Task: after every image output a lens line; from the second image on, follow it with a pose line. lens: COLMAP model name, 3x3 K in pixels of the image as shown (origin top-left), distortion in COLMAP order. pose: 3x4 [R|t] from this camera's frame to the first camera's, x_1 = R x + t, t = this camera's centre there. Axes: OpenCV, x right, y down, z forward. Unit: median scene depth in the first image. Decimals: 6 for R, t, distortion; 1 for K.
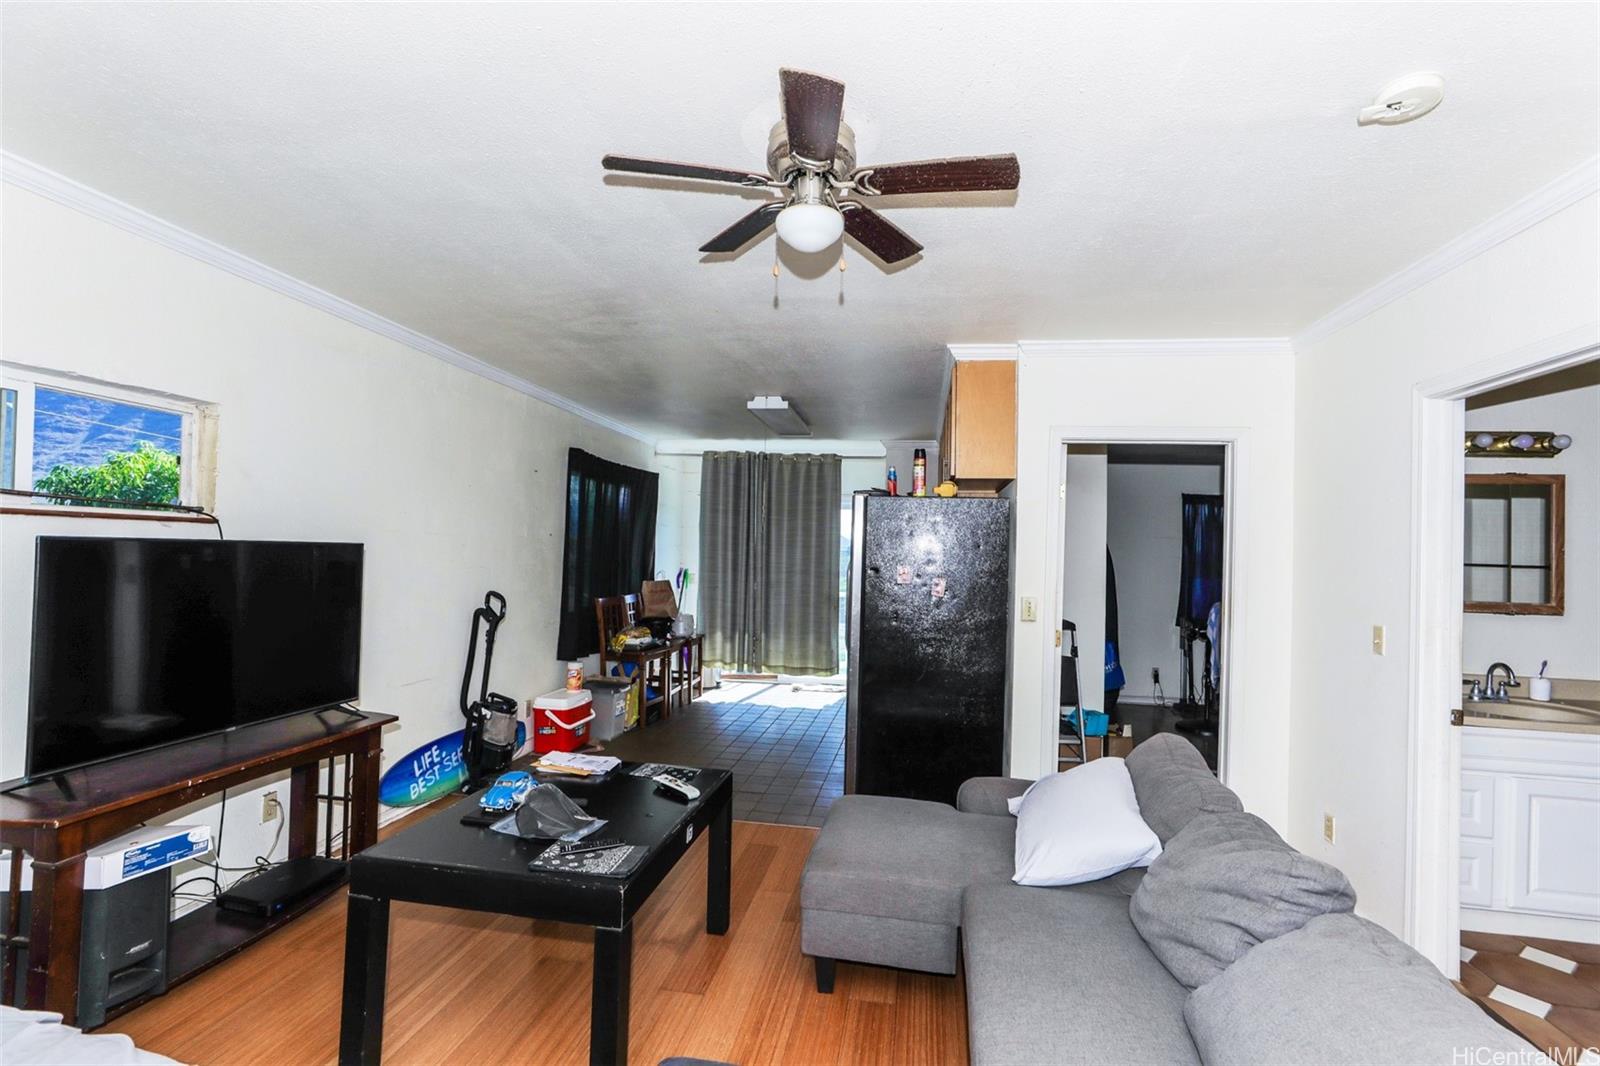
lens RADIAL K [[719.4, 0, 802.5], [0, 719.4, 536.1], [0, 0, 1]] dist [-0.027377, 0.001337]
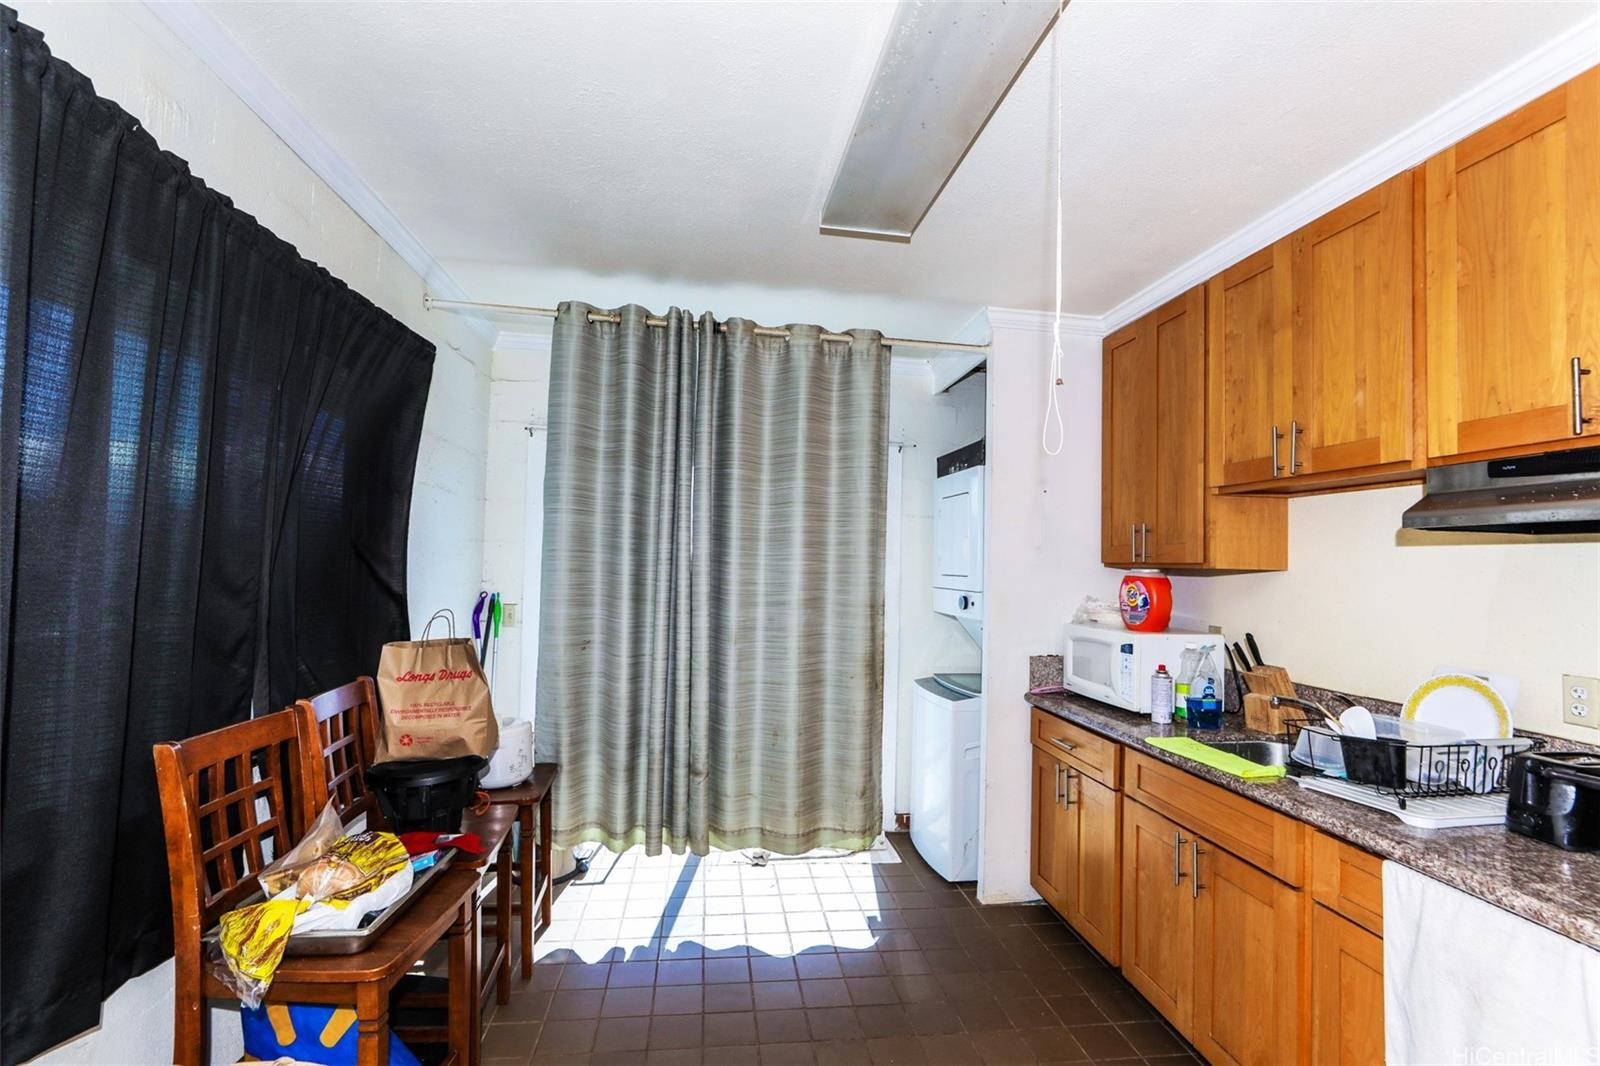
lens RADIAL K [[719.4, 0, 806.9], [0, 719.4, 539.7], [0, 0, 1]] dist [-0.027377, 0.001337]
pose [[0.954310, 0.011115, 0.298613, -0.125513], [-0.010287, 0.999938, -0.004346, 0.014214], [-0.298642, 0.001076, 0.954365, 0.591792]]
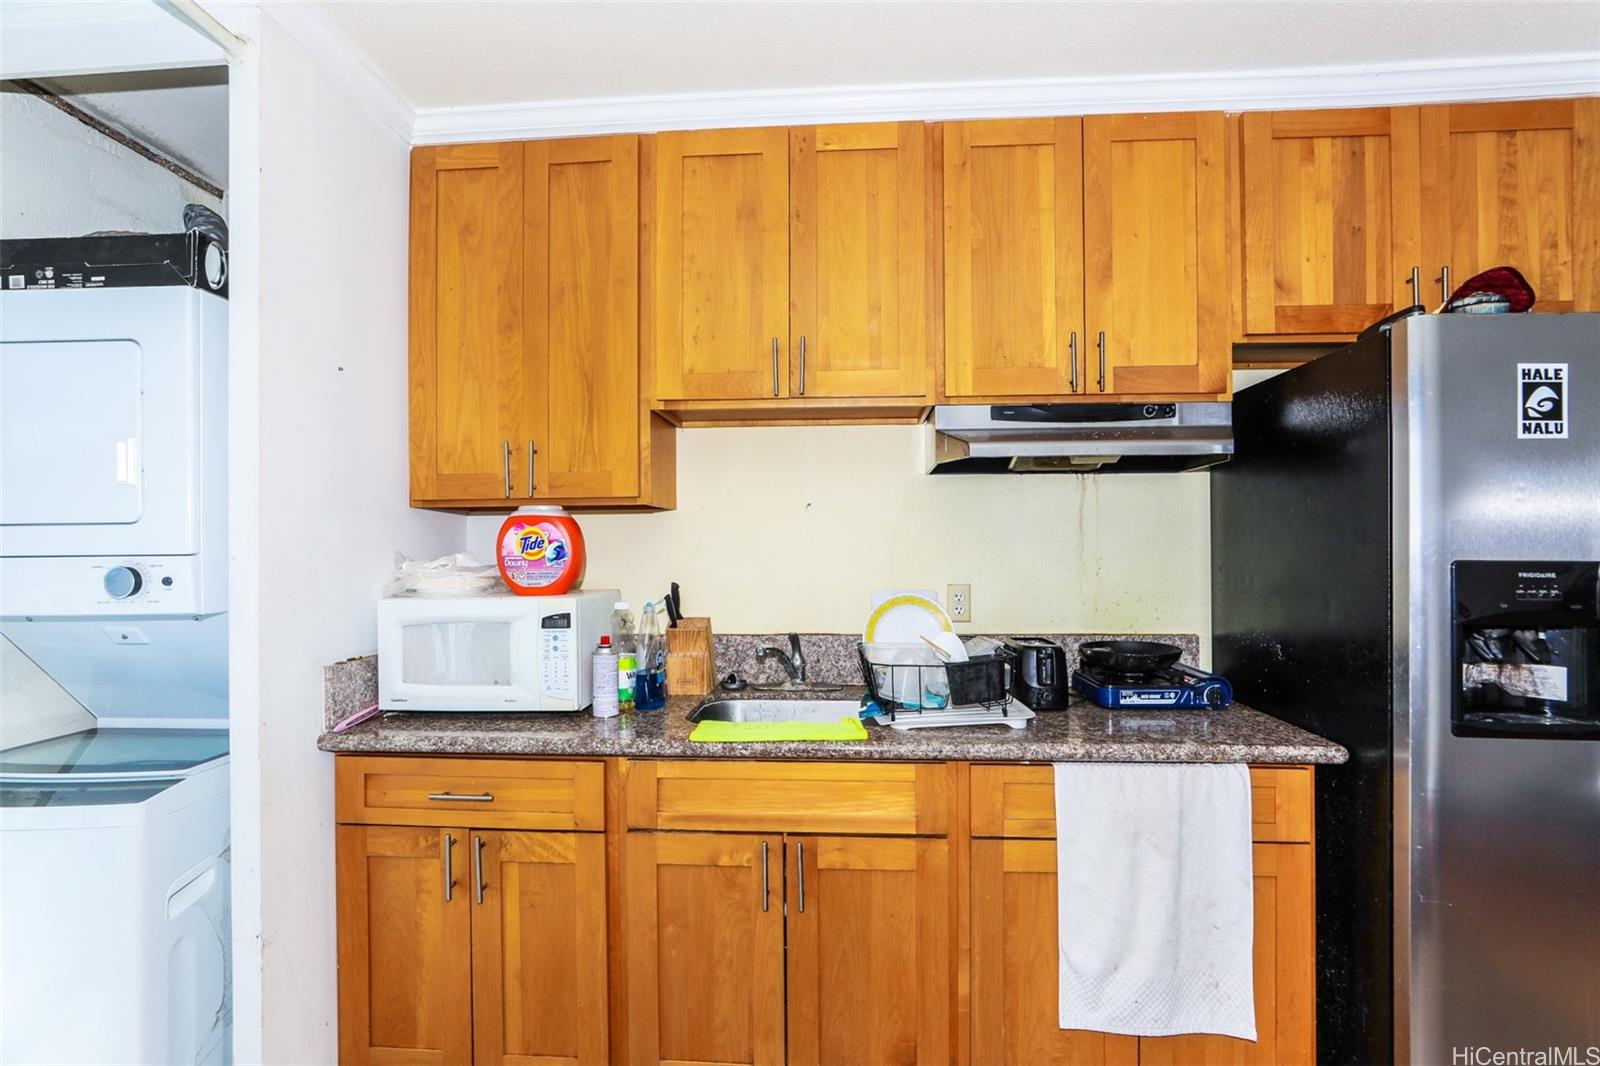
lens RADIAL K [[719.4, 0, 792.0], [0, 719.4, 545.5], [0, 0, 1]] dist [-0.027377, 0.001337]
pose [[-0.091880, -0.017243, 0.995621, -0.113568], [-0.018764, 0.999703, 0.015582, 0.034735], [-0.995593, -0.017250, -0.092176, 0.829044]]
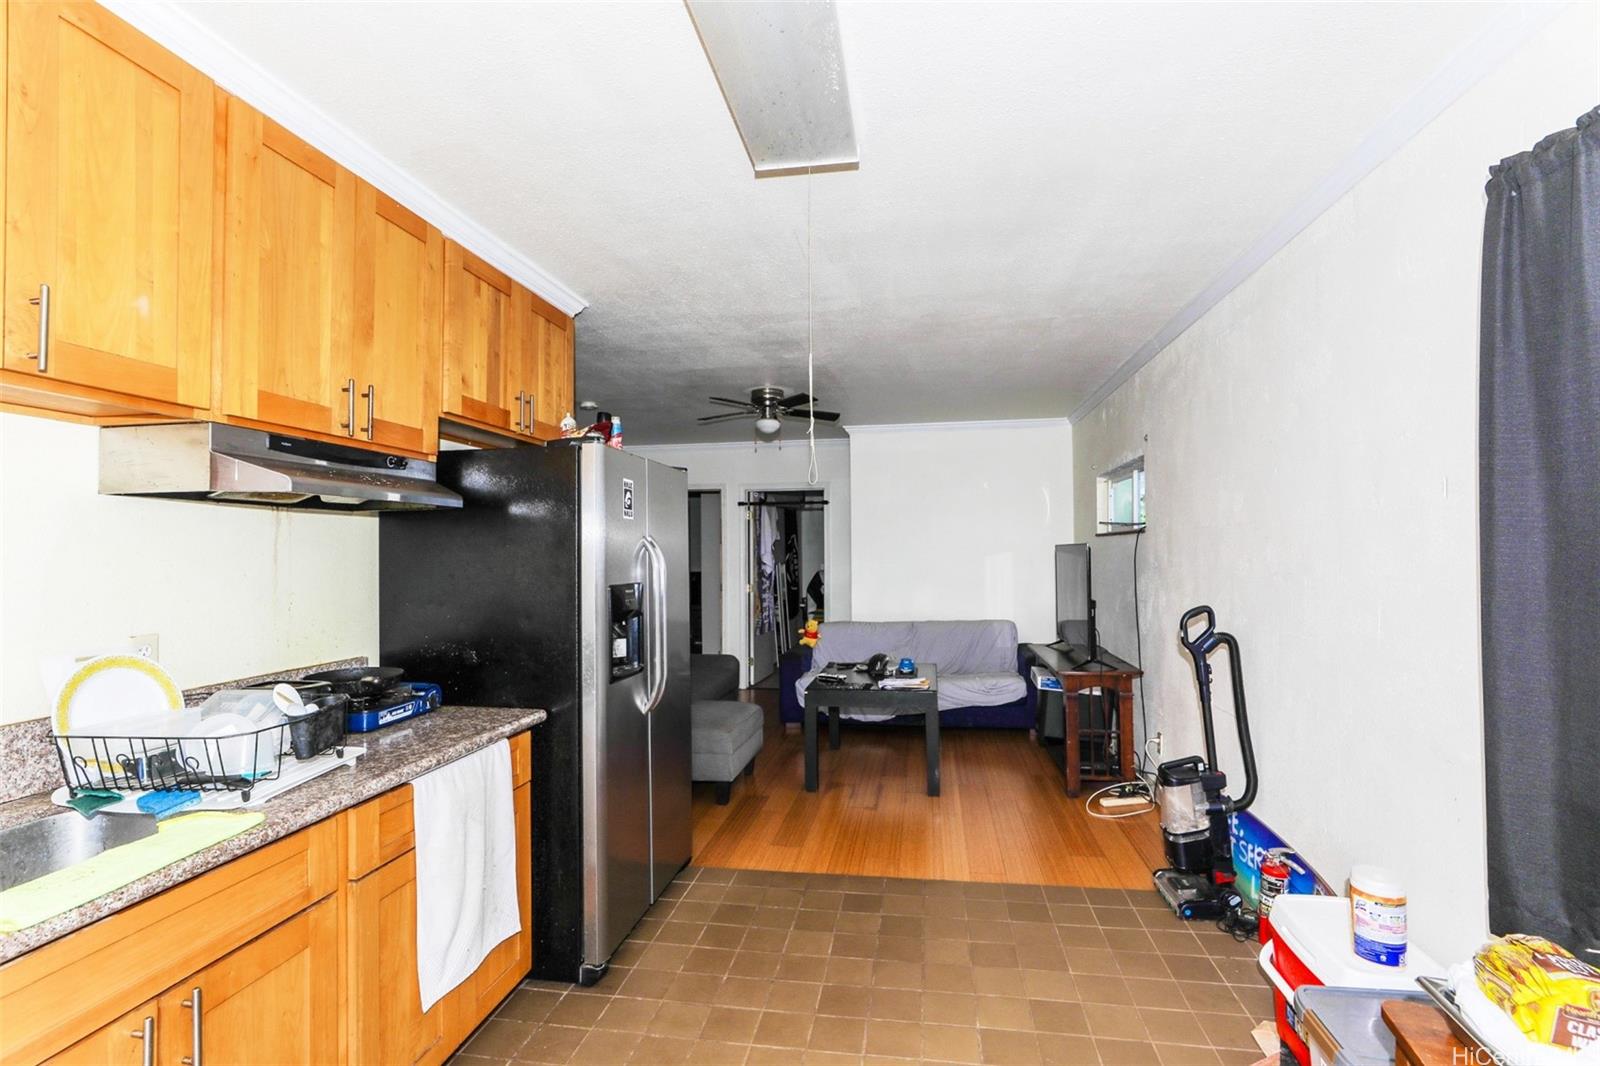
lens RADIAL K [[719.4, 0, 836.8], [0, 719.4, 538.6], [0, 0, 1]] dist [-0.027377, 0.001337]
pose [[-0.998959, -0.013857, -0.043451, -0.039948], [-0.012092, 0.999102, -0.040619, 0.029094], [0.043975, -0.040052, -0.998229, 0.974475]]
